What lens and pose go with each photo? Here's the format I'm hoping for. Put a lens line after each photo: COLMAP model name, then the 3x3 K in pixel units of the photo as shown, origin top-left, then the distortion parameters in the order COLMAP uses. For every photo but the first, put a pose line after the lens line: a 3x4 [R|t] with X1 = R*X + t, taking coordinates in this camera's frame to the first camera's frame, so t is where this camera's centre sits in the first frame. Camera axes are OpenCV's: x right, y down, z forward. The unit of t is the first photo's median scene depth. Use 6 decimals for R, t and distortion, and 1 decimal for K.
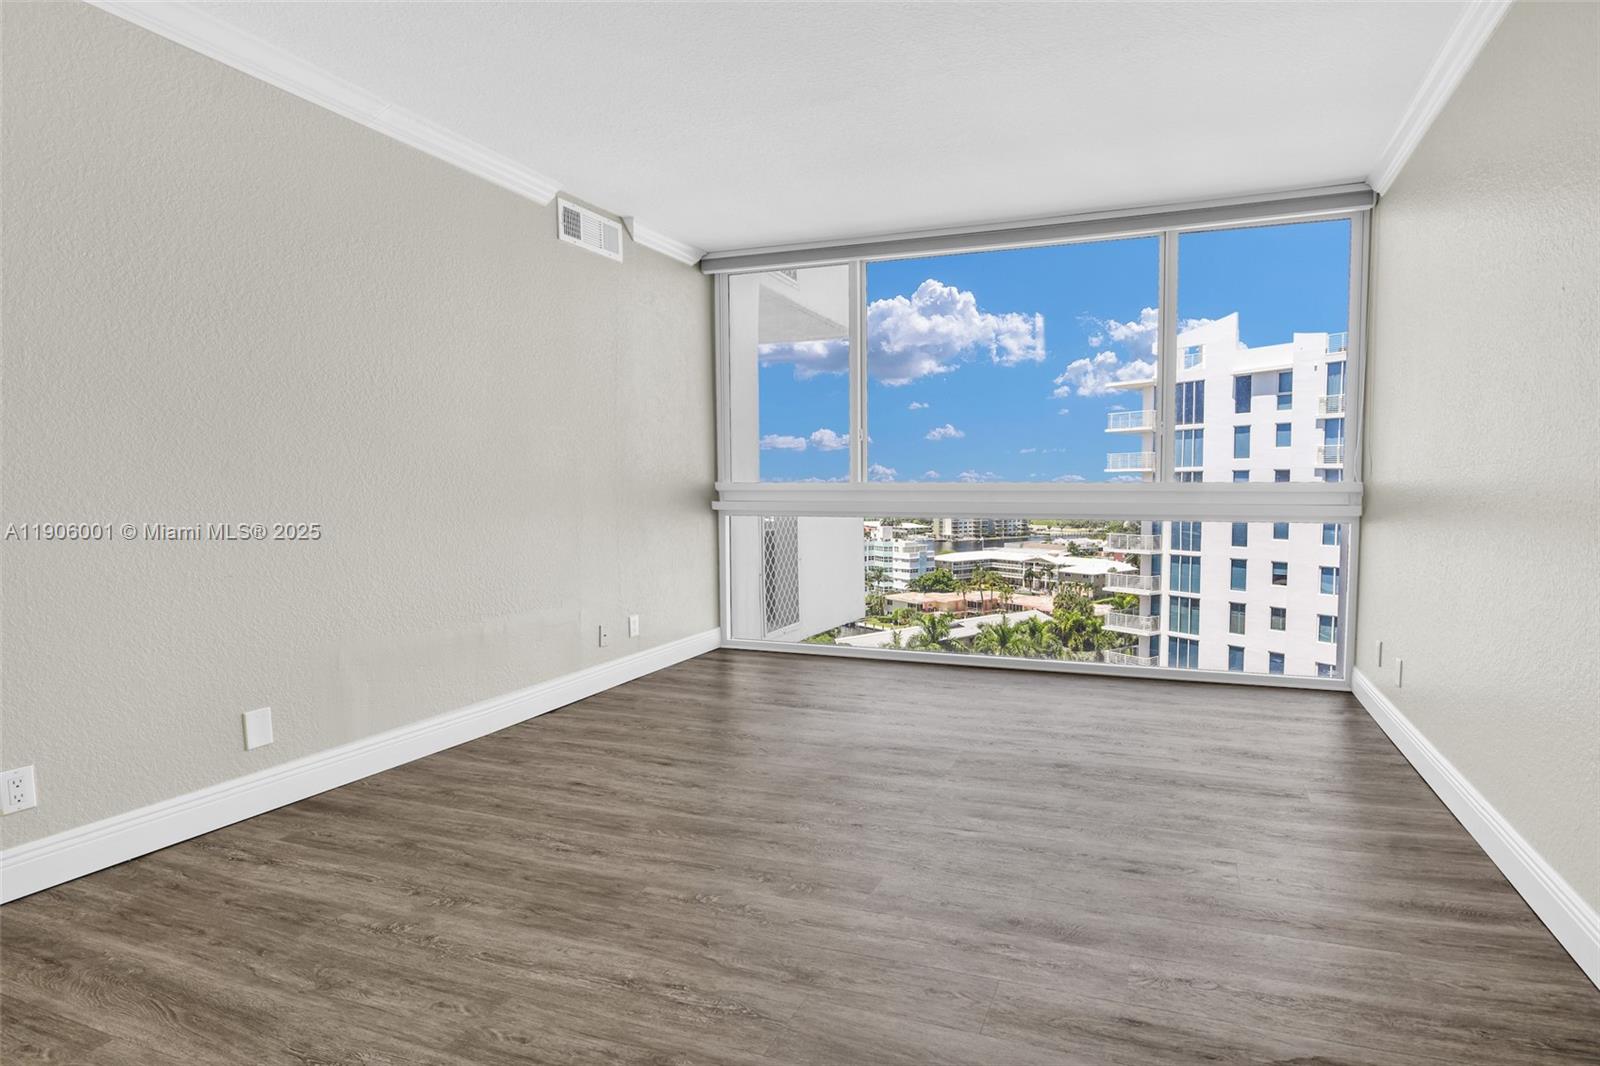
lens RADIAL K [[818.1, 0, 813.1], [0, 818.1, 550.7], [0, 0, 1]] dist [-0.038806, 0.000384]
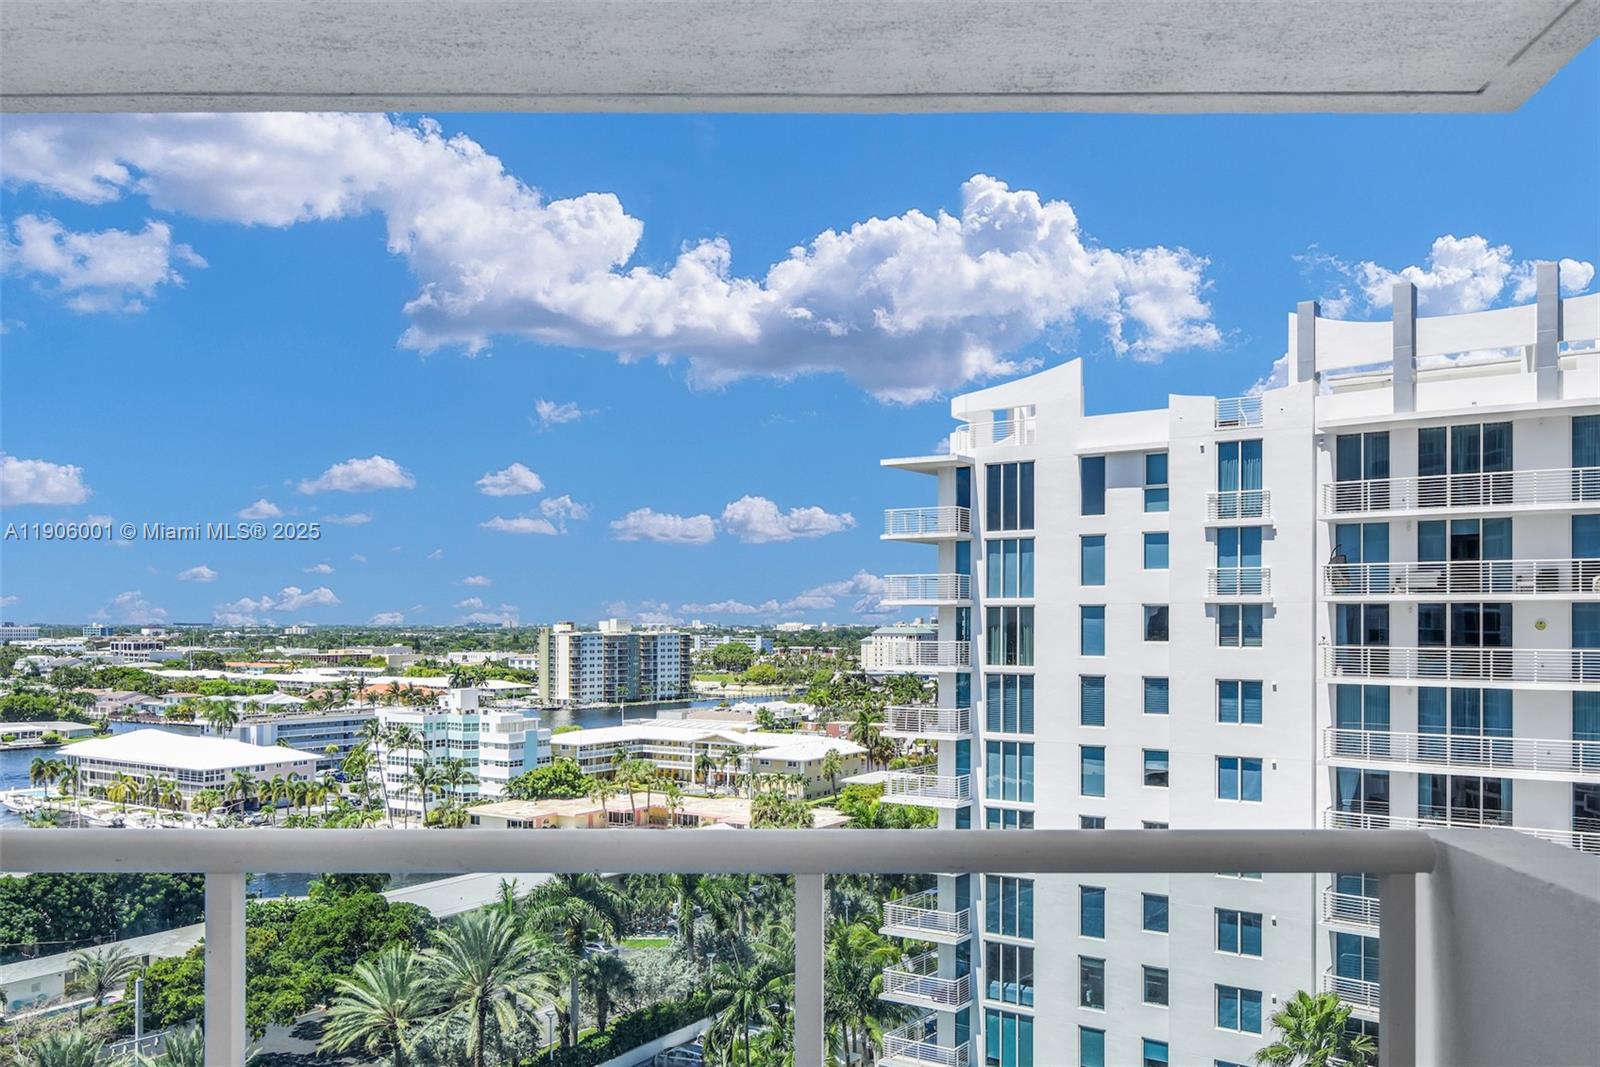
lens RADIAL K [[1261.8, 0, 901.8], [0, 1261.8, 612.0], [0, 0, 1]] dist [0.007240, 0.002843]
pose [[0.909894, 0.014683, 0.414581, -0.013933], [0.021043, 0.996453, -0.081473, -0.015045], [-0.414307, 0.082856, 0.906358, 0.153862]]
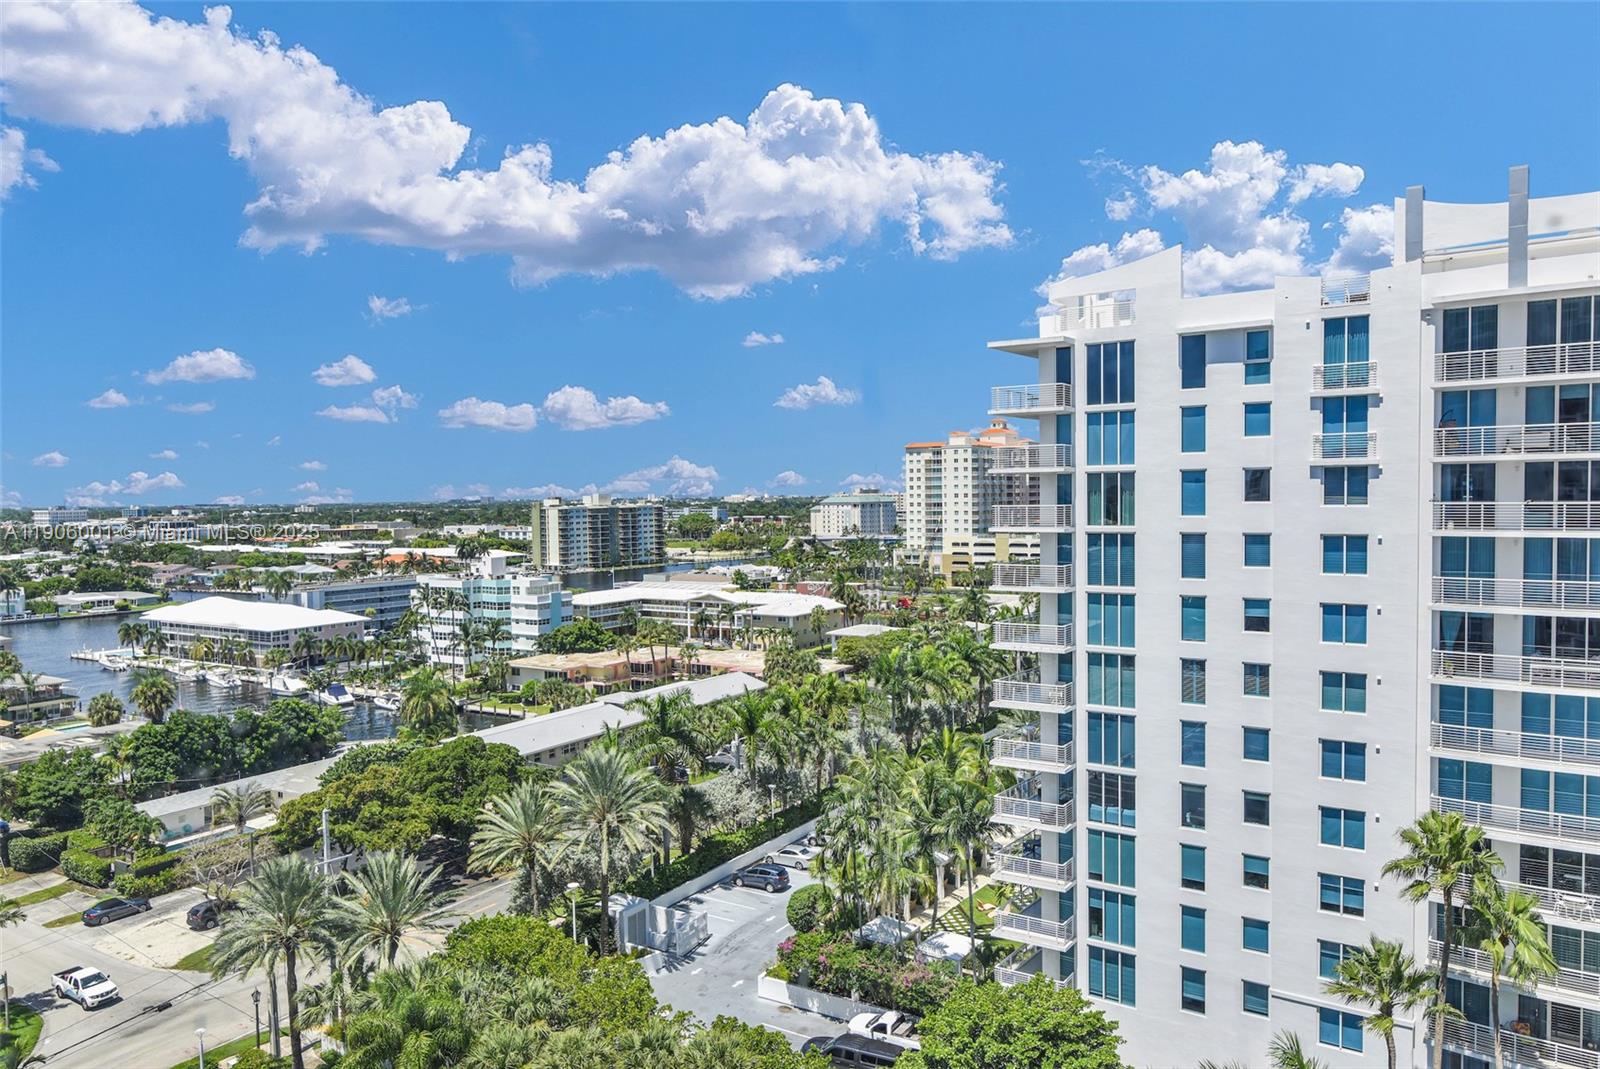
lens RADIAL K [[1124.9, 0, 800.5], [0, 1124.9, 538.7], [0, 0, 1]] dist [0.011811, -0.014573]
pose [[0.920823, -0.020055, 0.389464, -0.151263], [0.036050, 0.998778, -0.033804, -0.017022], [-0.388311, 0.045167, 0.920421, 0.215685]]
